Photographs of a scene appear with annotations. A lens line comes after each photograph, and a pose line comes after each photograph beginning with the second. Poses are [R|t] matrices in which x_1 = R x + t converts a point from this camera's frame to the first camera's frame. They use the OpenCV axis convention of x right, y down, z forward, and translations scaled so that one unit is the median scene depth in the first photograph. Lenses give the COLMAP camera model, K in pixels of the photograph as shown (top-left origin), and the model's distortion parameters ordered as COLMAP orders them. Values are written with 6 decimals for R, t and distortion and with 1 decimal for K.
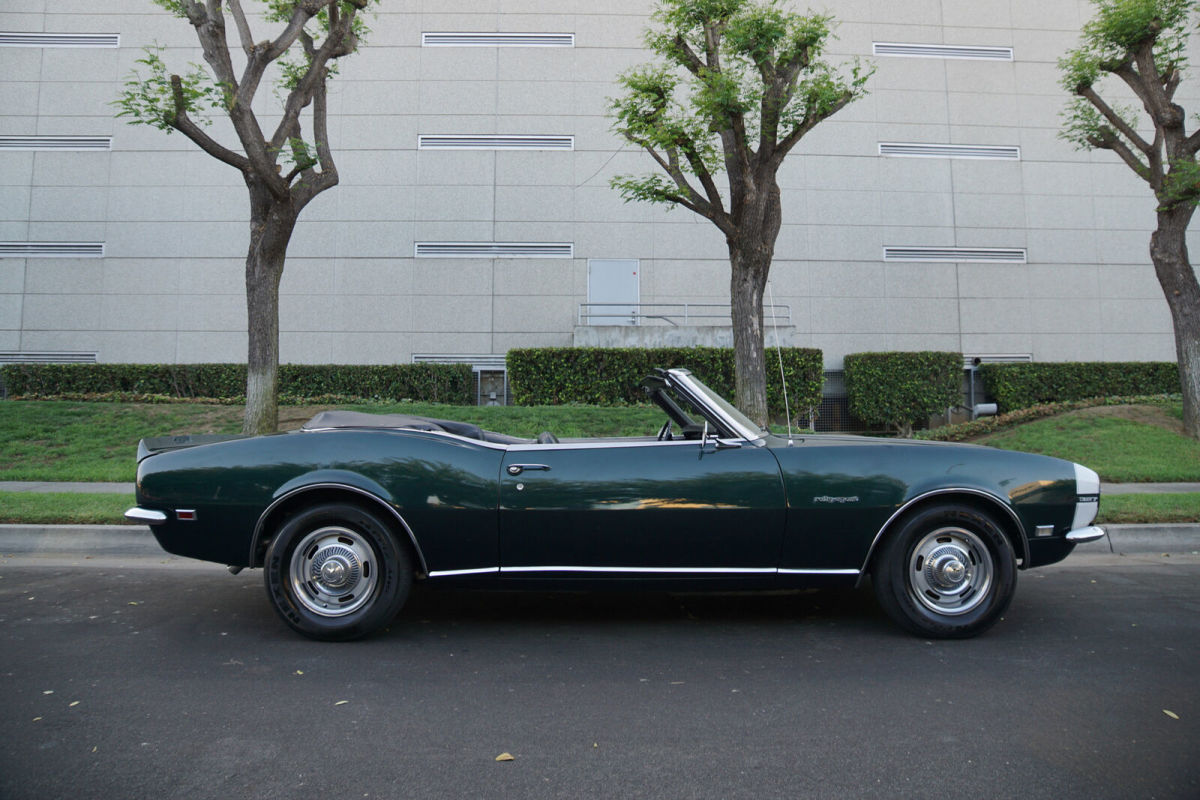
lens RADIAL K [[819.9, 0, 604.9], [0, 819.9, 327.3], [0, 0, 1]] dist [-0.141343, 0.101814]
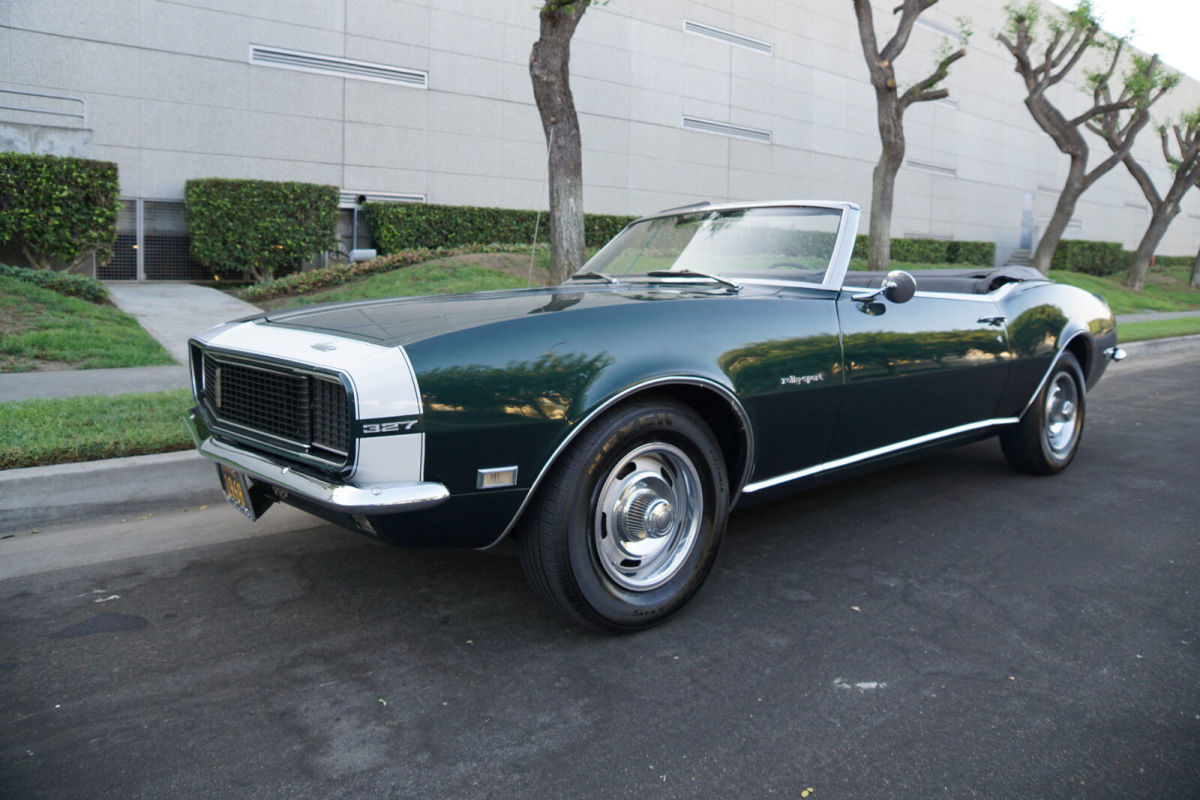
lens RADIAL K [[819.9, 0, 596.8], [0, 819.9, 326.1], [0, 0, 1]] dist [-0.141343, 0.101814]
pose [[0.807998, -0.026872, 0.588573, 0.172639], [-0.080345, 0.984602, 0.155252, 0.023577], [-0.583682, -0.172732, 0.793397, 0.168183]]
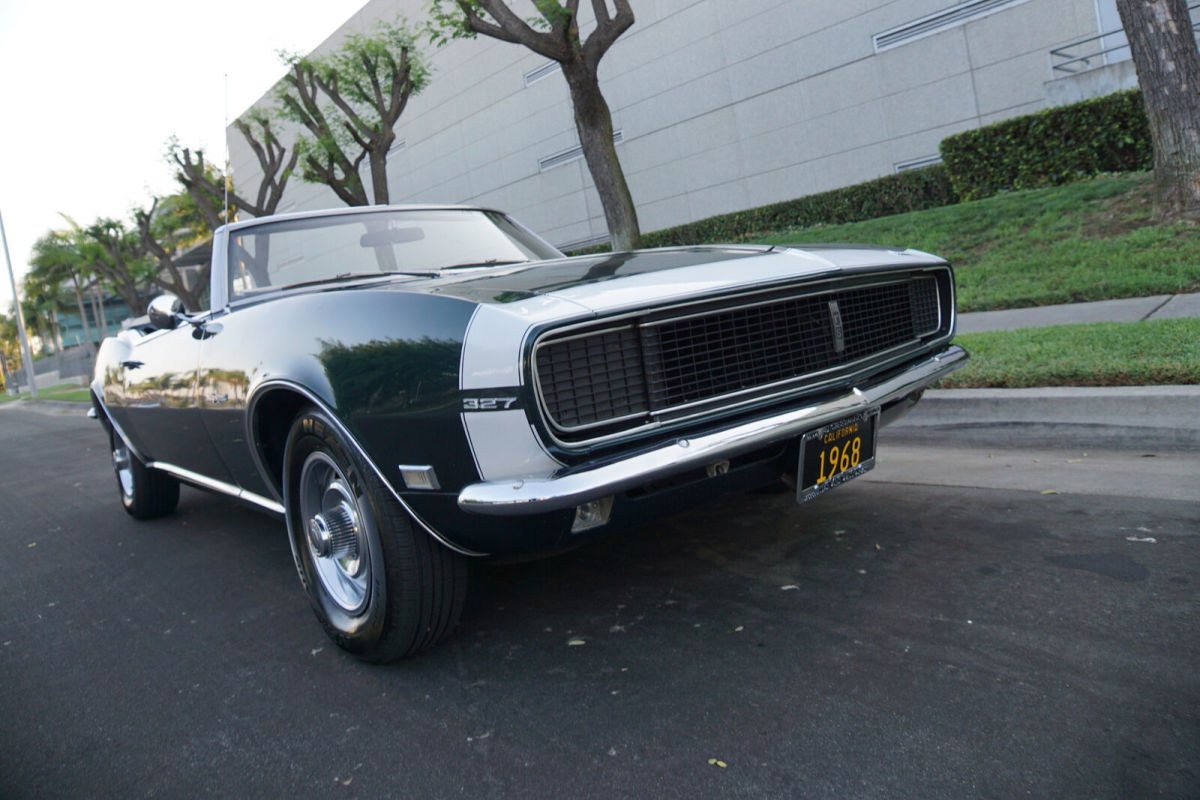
lens RADIAL K [[819.9, 0, 604.7], [0, 819.9, 323.8], [0, 0, 1]] dist [-0.141343, 0.101814]
pose [[0.629266, -0.075233, -0.773540, 0.228978], [0.238966, 0.965817, 0.100463, 0.038661], [0.739540, -0.248068, 0.625734, 0.198179]]
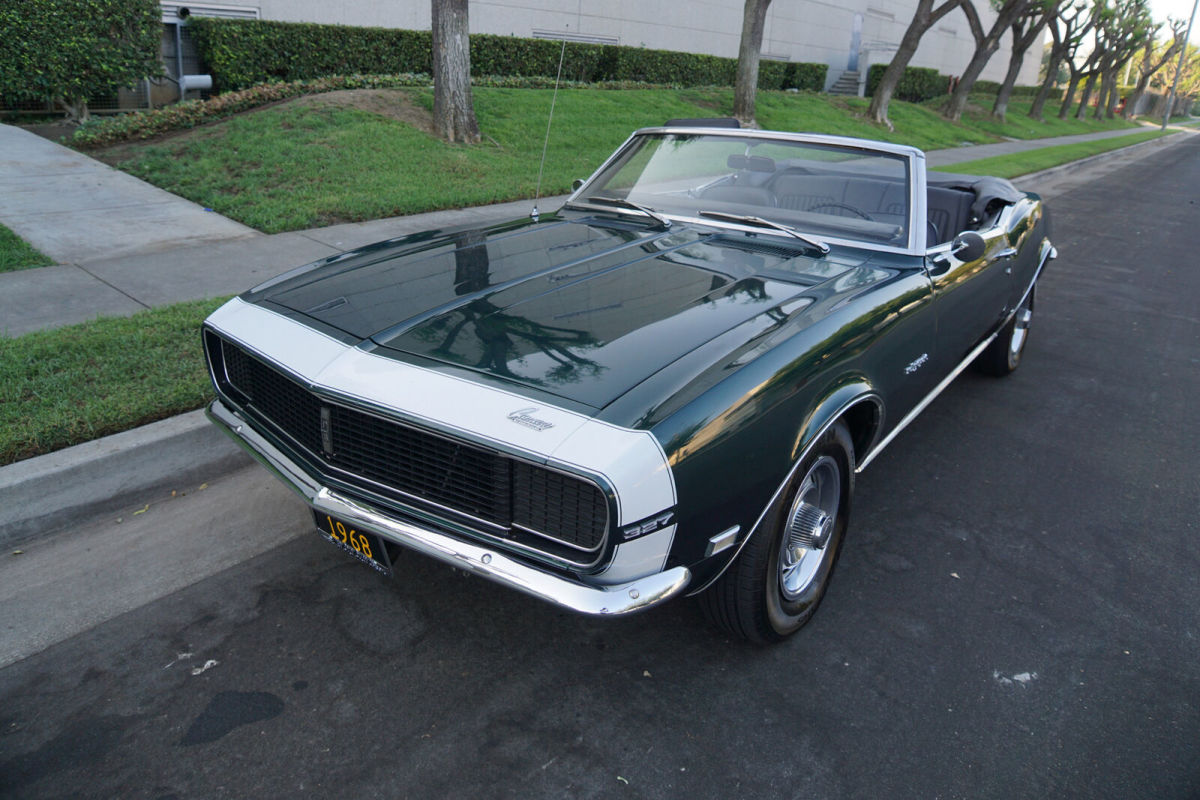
lens RADIAL K [[819.9, 0, 598.2], [0, 819.9, 326.0], [0, 0, 1]] dist [-0.141343, 0.101814]
pose [[0.653013, -0.196916, 0.731299, 0.142624], [-0.127730, 0.923139, 0.362629, -0.001434], [-0.746498, -0.330210, 0.577670, 0.227435]]
